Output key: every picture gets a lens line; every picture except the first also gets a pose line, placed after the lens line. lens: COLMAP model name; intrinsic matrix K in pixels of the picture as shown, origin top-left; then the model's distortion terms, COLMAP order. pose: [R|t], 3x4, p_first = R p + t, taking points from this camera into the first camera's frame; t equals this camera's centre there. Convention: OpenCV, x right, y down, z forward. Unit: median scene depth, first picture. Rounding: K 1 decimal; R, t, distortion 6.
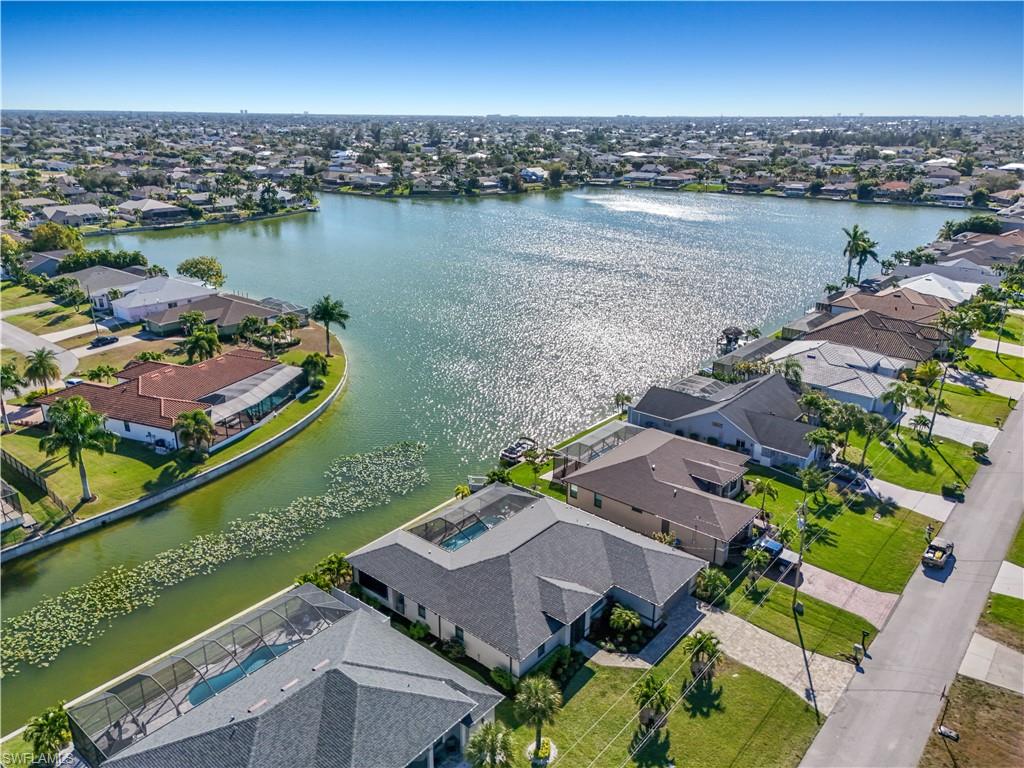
lens RADIAL K [[757.2, 0, 515.9], [0, 757.2, 381.7], [0, 0, 1]] dist [0.089342, -0.090422]
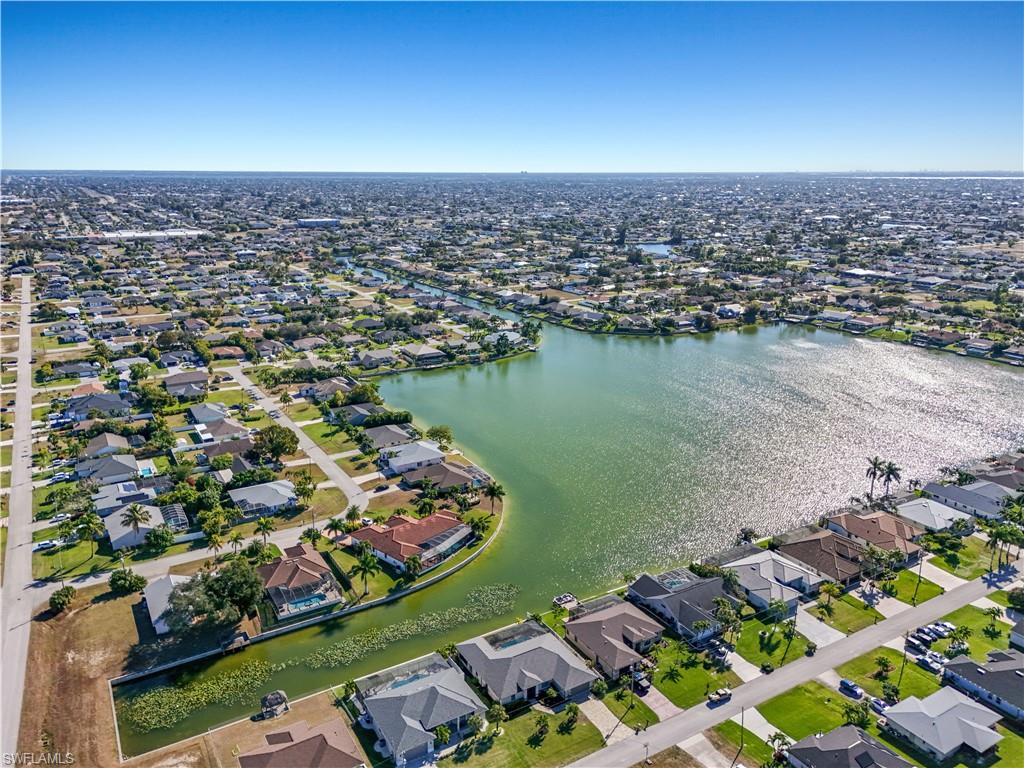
lens RADIAL K [[766.5, 0, 507.2], [0, 766.5, 371.6], [0, 0, 1]] dist [0.076351, -0.065560]
pose [[0.941692, 0.075419, -0.327915, 0.479220], [-0.103283, 0.992299, -0.068379, -0.342870], [0.320233, 0.098260, 0.942229, -0.965881]]
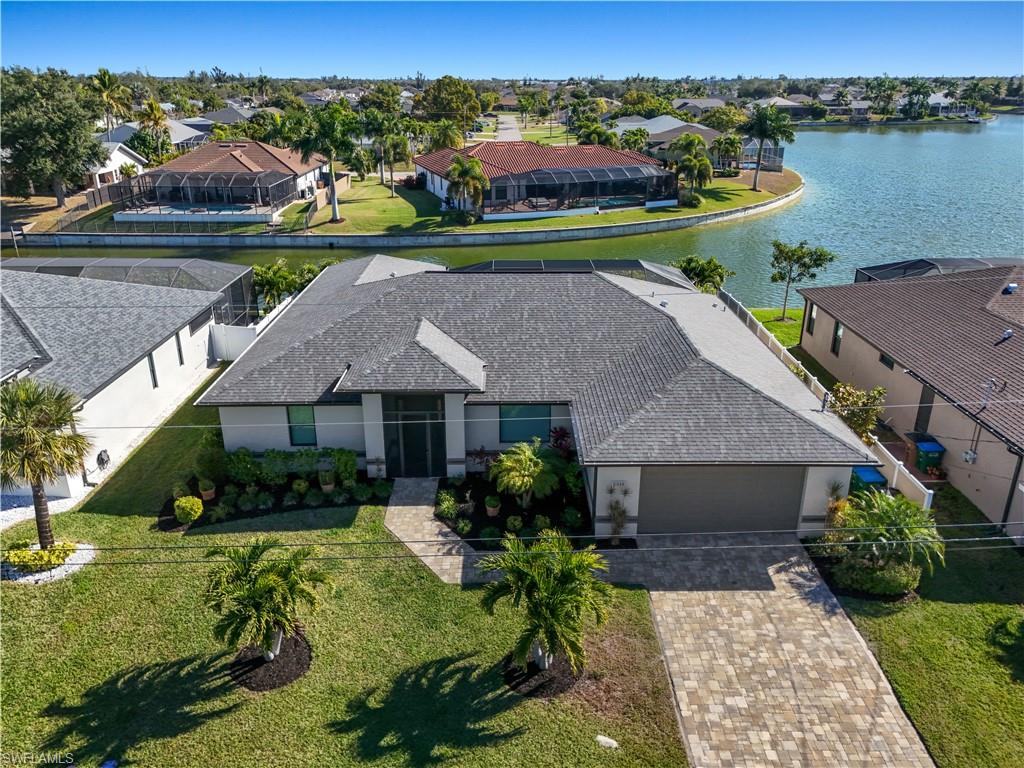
lens RADIAL K [[777.6, 0, 506.8], [0, 777.6, 372.2], [0, 0, 1]] dist [0.078976, -0.069702]
pose [[0.649567, 0.265209, -0.712549, 0.256676], [-0.251210, 0.959420, 0.128088, 0.135984], [0.717604, 0.095798, 0.689831, 0.458067]]
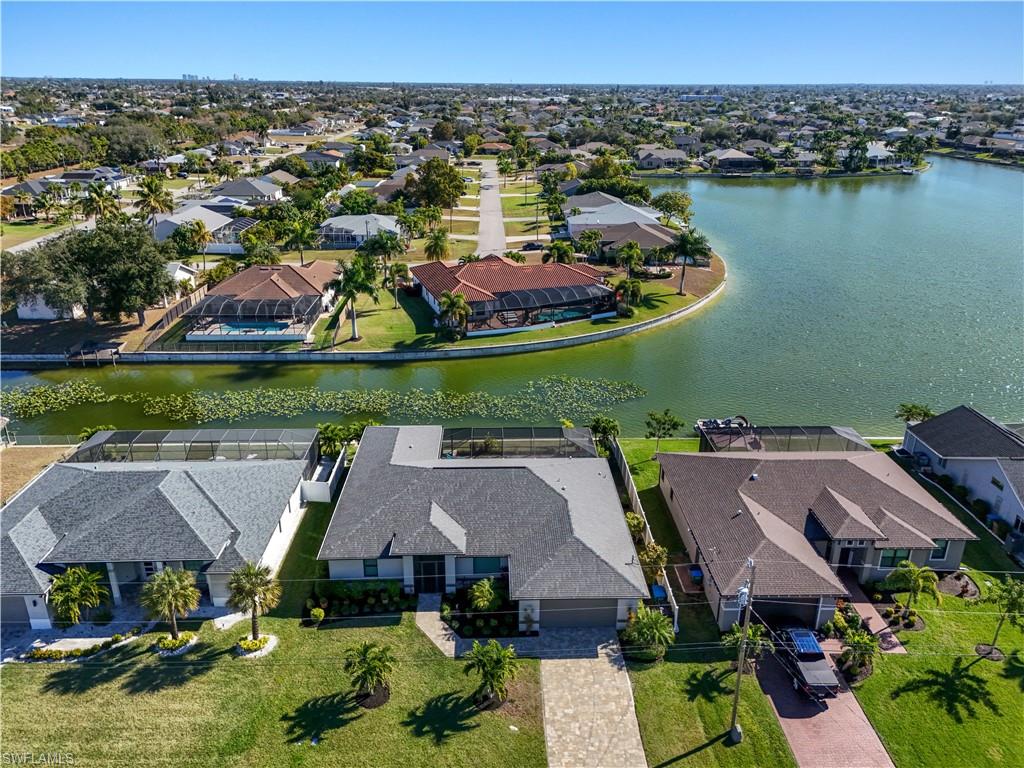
lens RADIAL K [[766.5, 0, 507.2], [0, 766.5, 371.6], [0, 0, 1]] dist [0.076351, -0.065560]
pose [[0.664608, 0.263844, -0.699058, 0.411256], [-0.252060, 0.959907, 0.122657, -0.007285], [0.703393, 0.094686, 0.704466, 0.281765]]
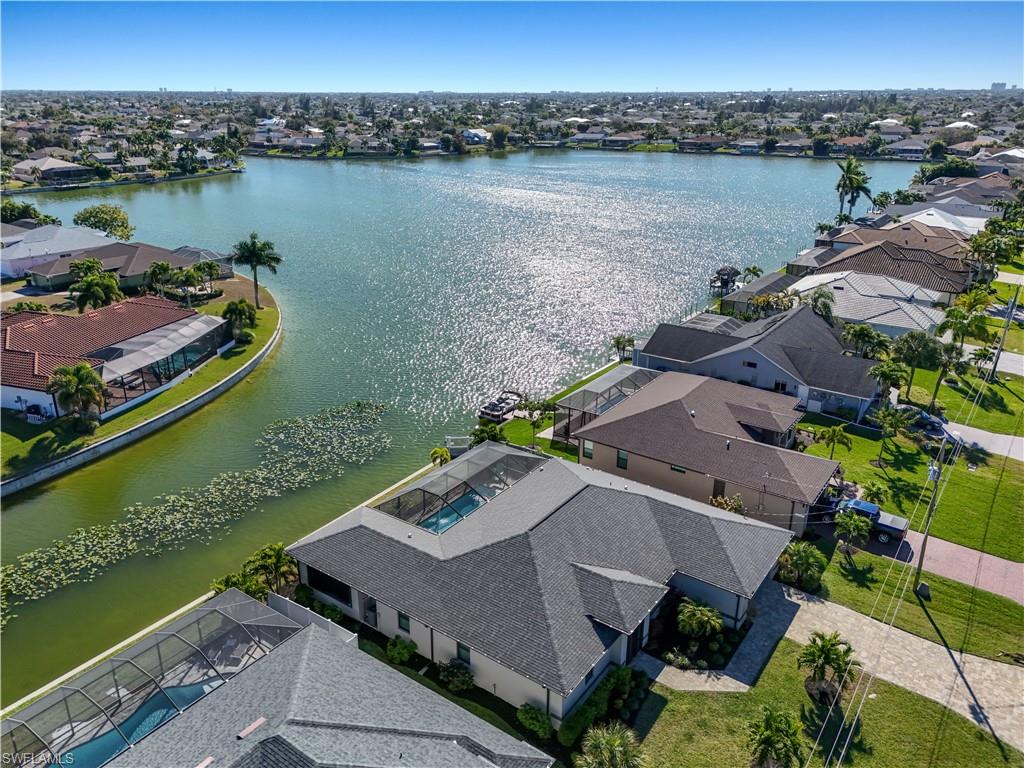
lens RADIAL K [[766.5, 0, 507.2], [0, 766.5, 371.6], [0, 0, 1]] dist [0.076351, -0.065560]
pose [[0.997455, -0.029418, 0.064950, -0.044683], [0.028666, 0.999511, 0.012475, 0.046023], [-0.065285, -0.010581, 0.997811, 0.199016]]
